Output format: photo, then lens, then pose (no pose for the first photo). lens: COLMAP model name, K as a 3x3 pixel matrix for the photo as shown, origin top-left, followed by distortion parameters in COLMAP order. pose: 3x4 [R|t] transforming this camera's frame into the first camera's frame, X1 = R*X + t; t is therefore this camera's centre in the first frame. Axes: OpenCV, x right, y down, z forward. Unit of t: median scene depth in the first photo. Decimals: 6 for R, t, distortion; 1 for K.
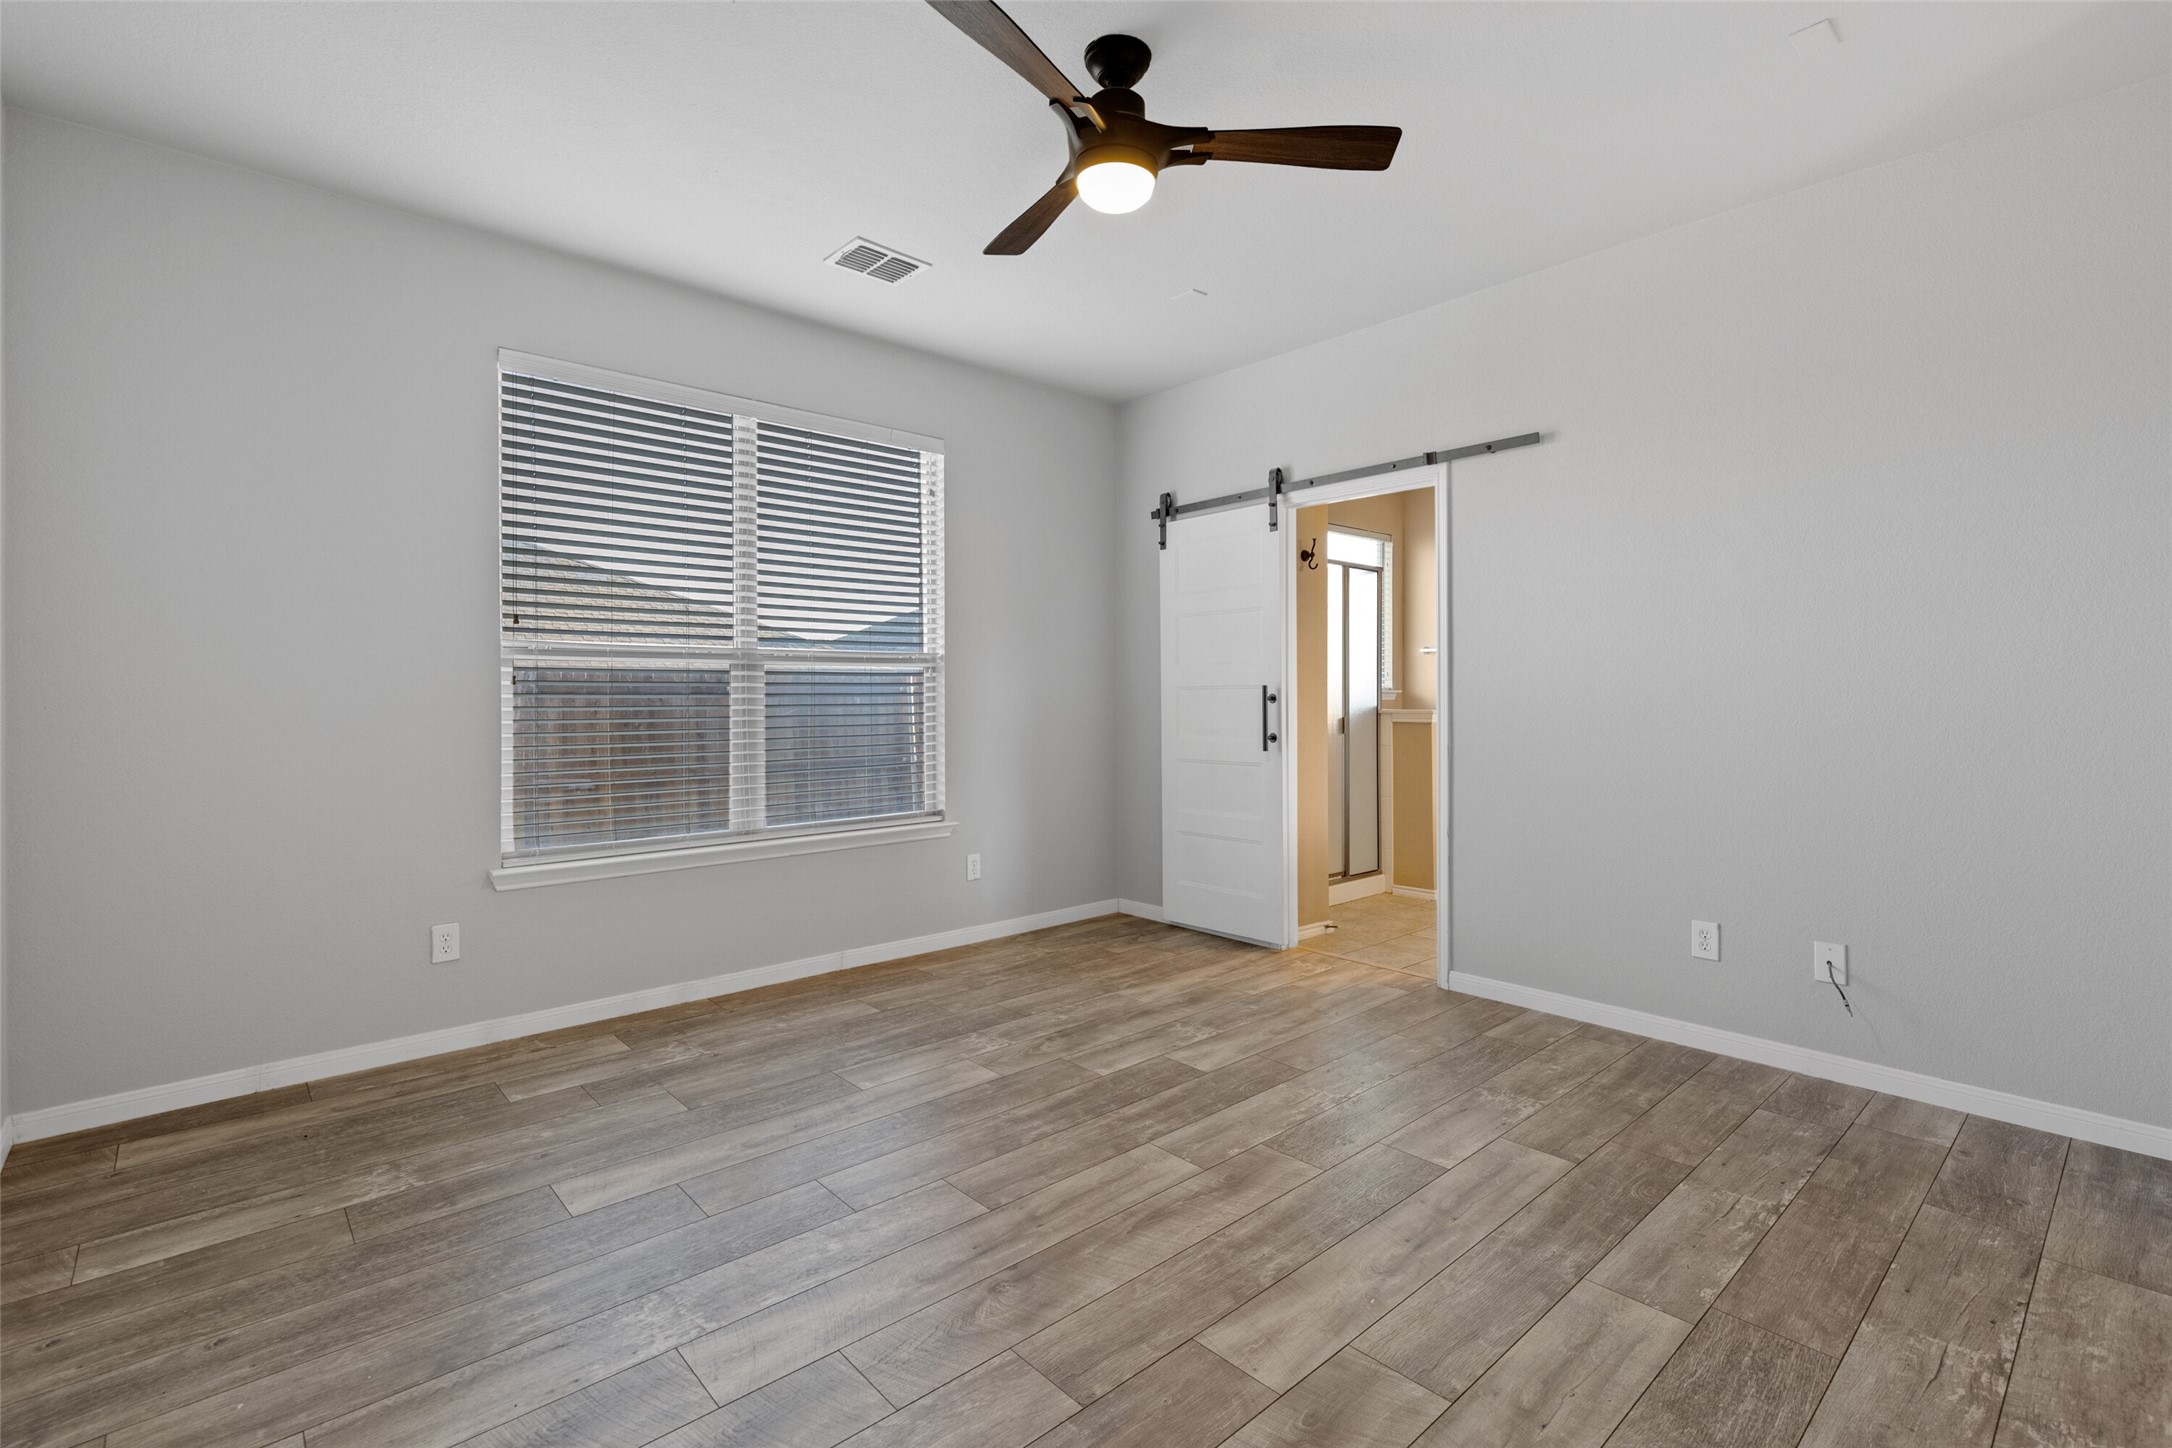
lens RADIAL K [[986.9, 0, 1118.8], [0, 986.9, 704.1], [0, 0, 1]] dist [0.012613, -0.002196]
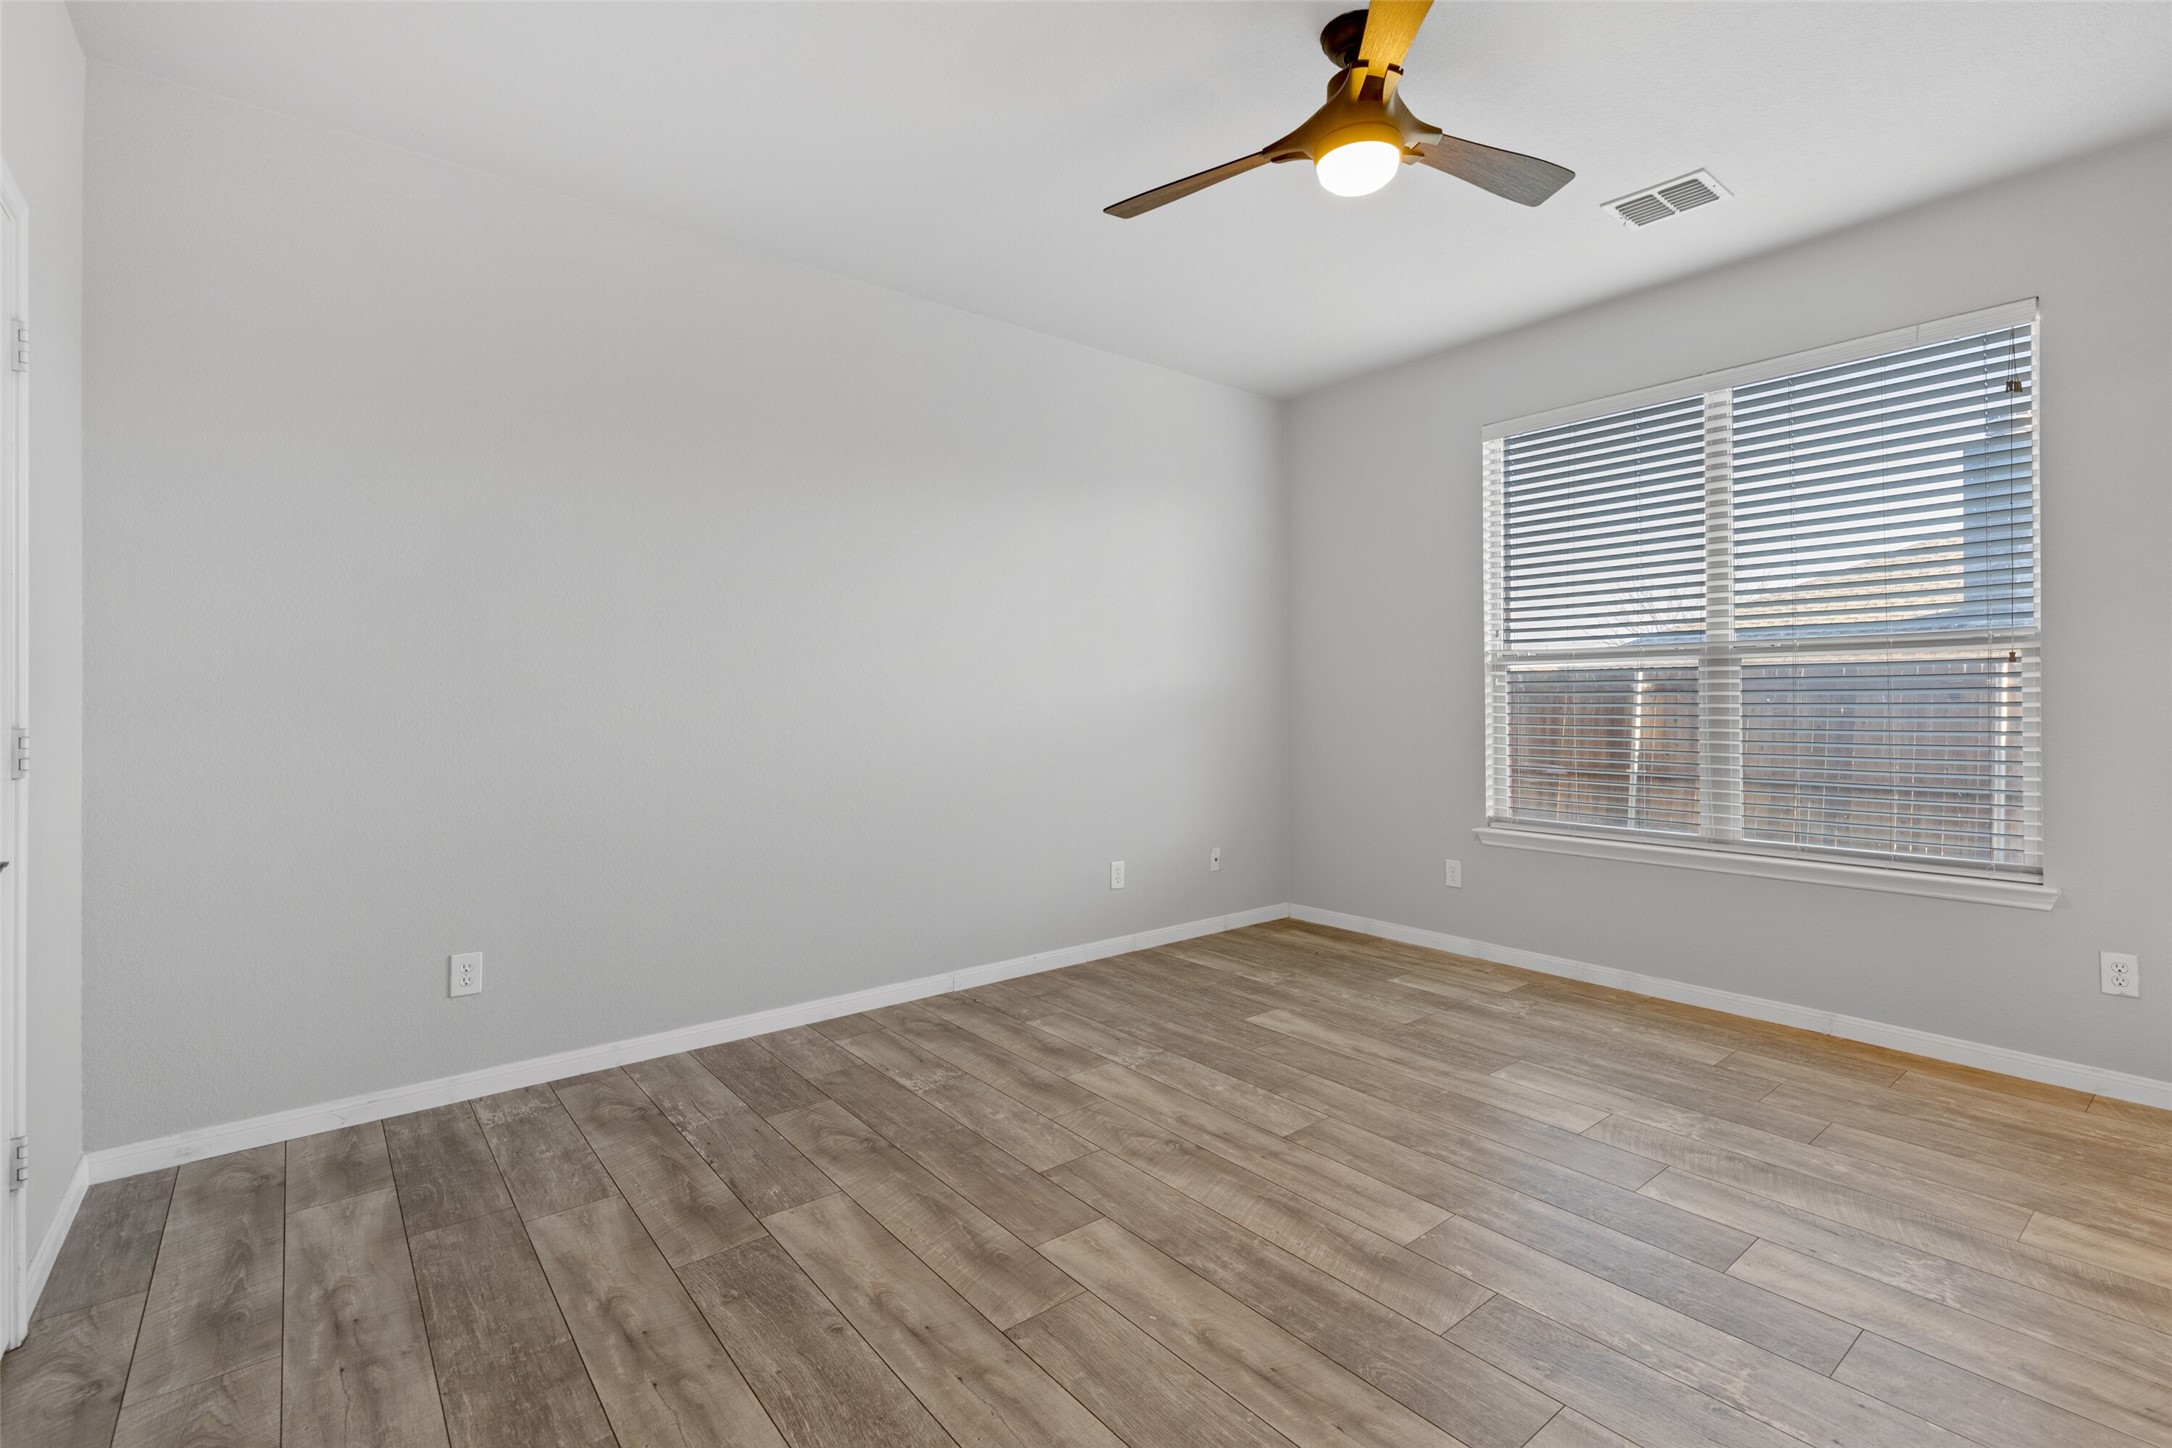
lens RADIAL K [[986.9, 0, 1098.1], [0, 986.9, 710.2], [0, 0, 1]] dist [0.012613, -0.002196]
pose [[-0.065461, 0.014468, -0.997750, 0.748984], [-0.003538, 0.999885, 0.014731, -0.005312], [0.997849, 0.004495, -0.065403, 0.617265]]
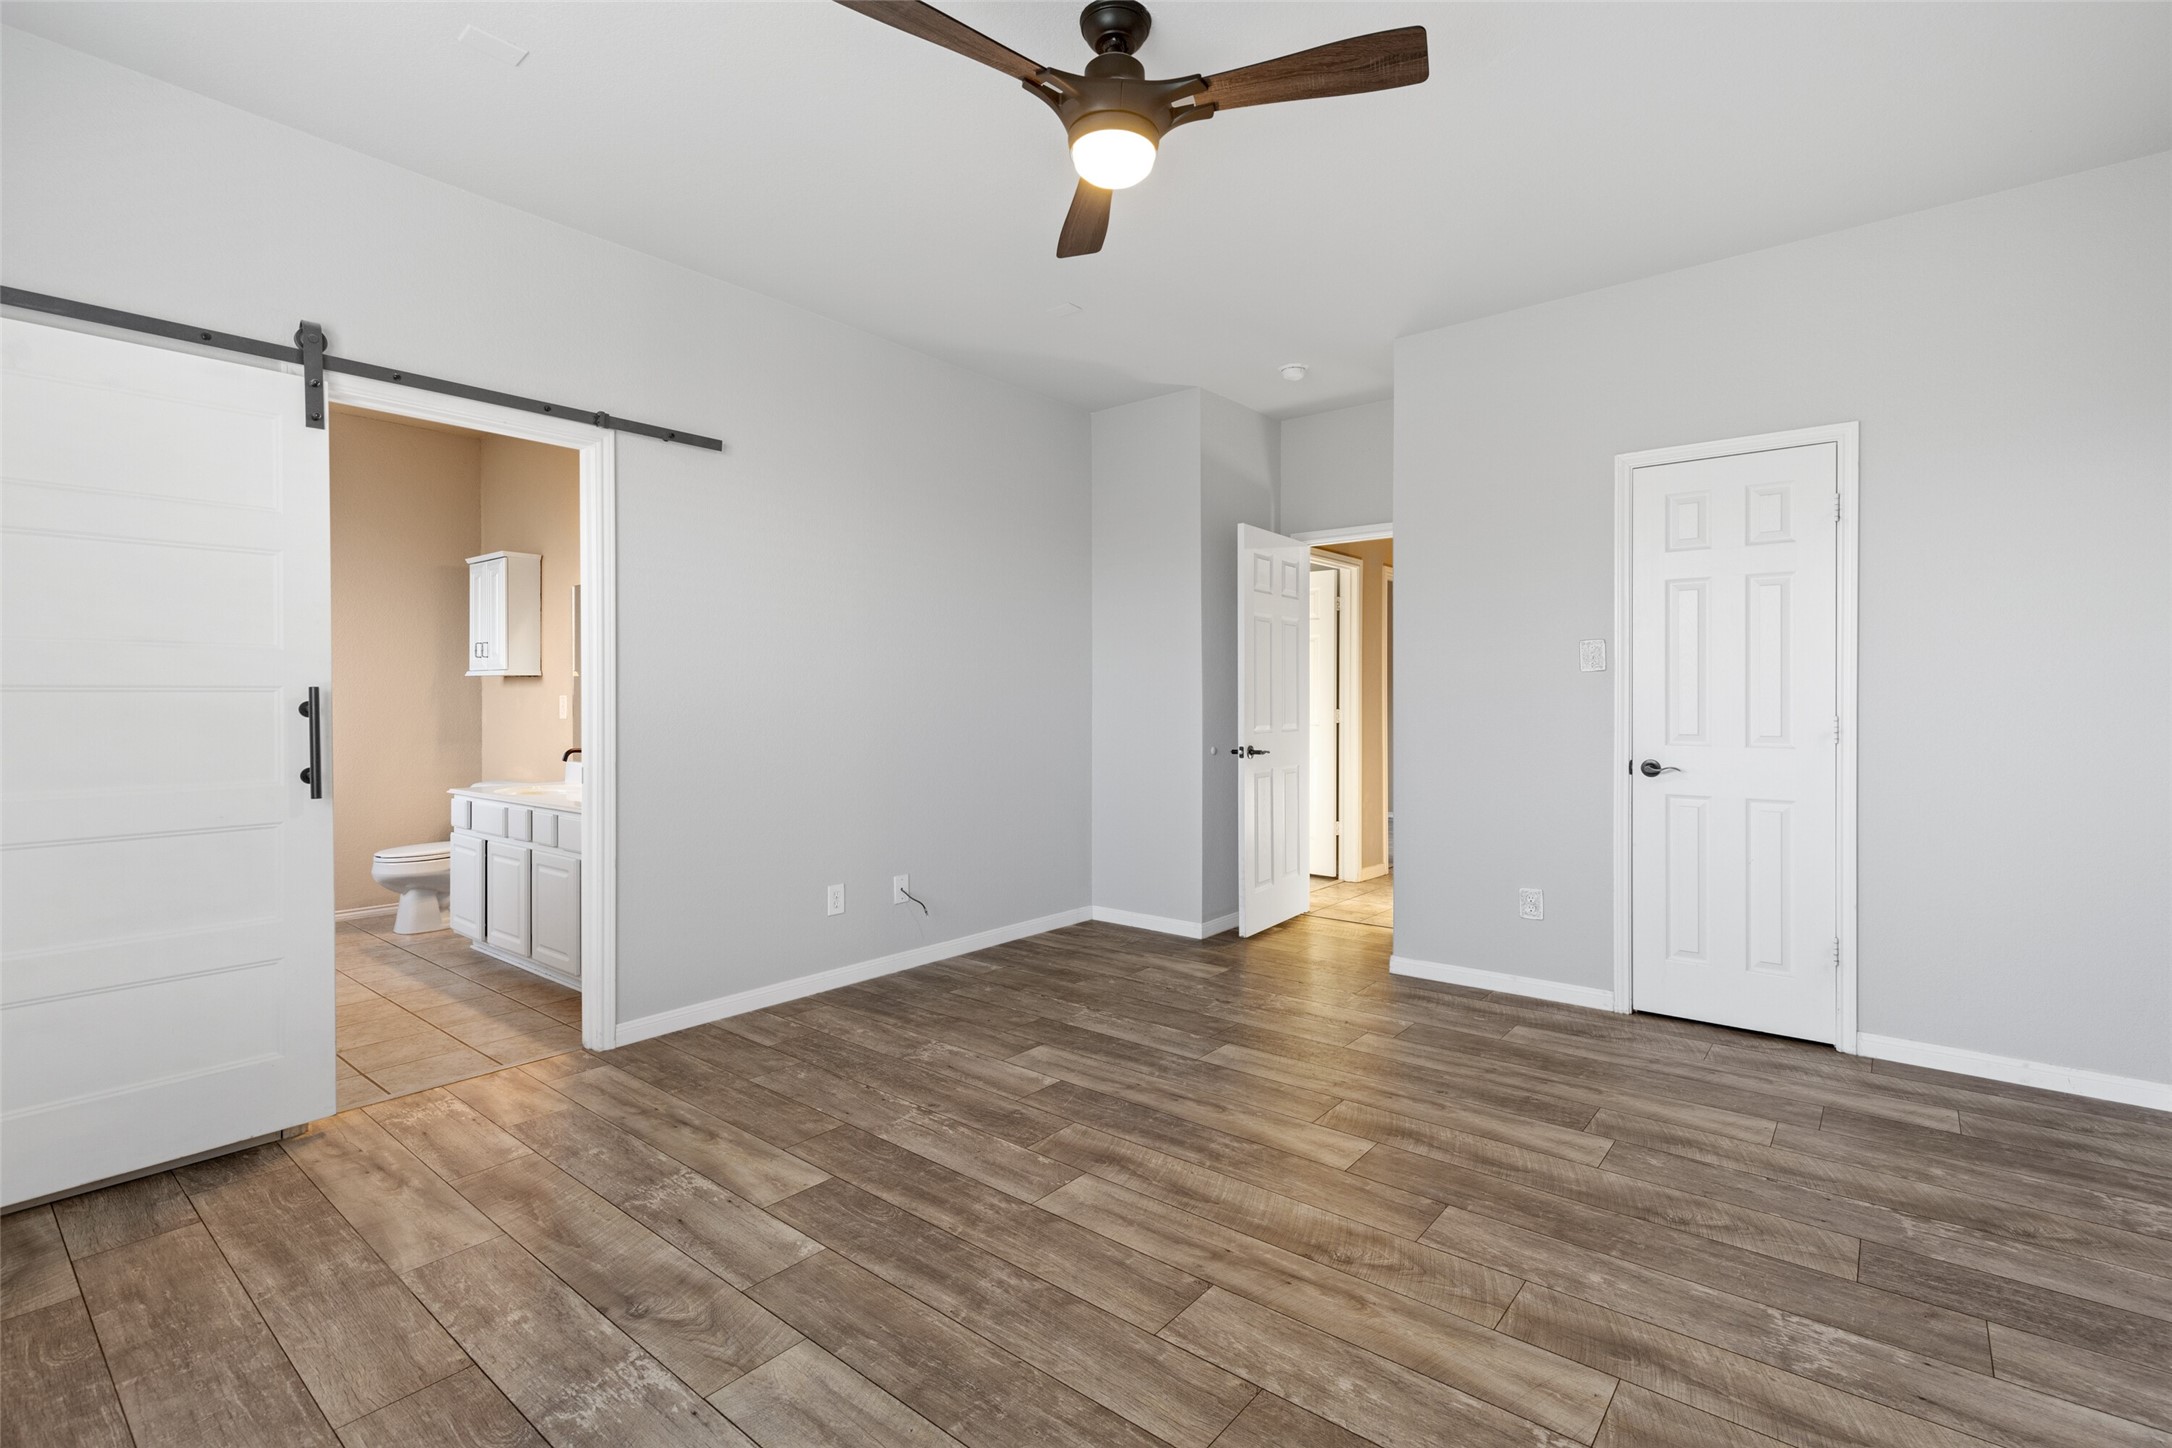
lens RADIAL K [[986.9, 0, 1093.9], [0, 986.9, 702.2], [0, 0, 1]] dist [0.012613, -0.002196]
pose [[-0.133206, 0.002231, 0.991086, -0.713914], [0.011014, 0.999939, -0.000771, -0.005855], [-0.991027, 0.010813, -0.133223, 0.876999]]
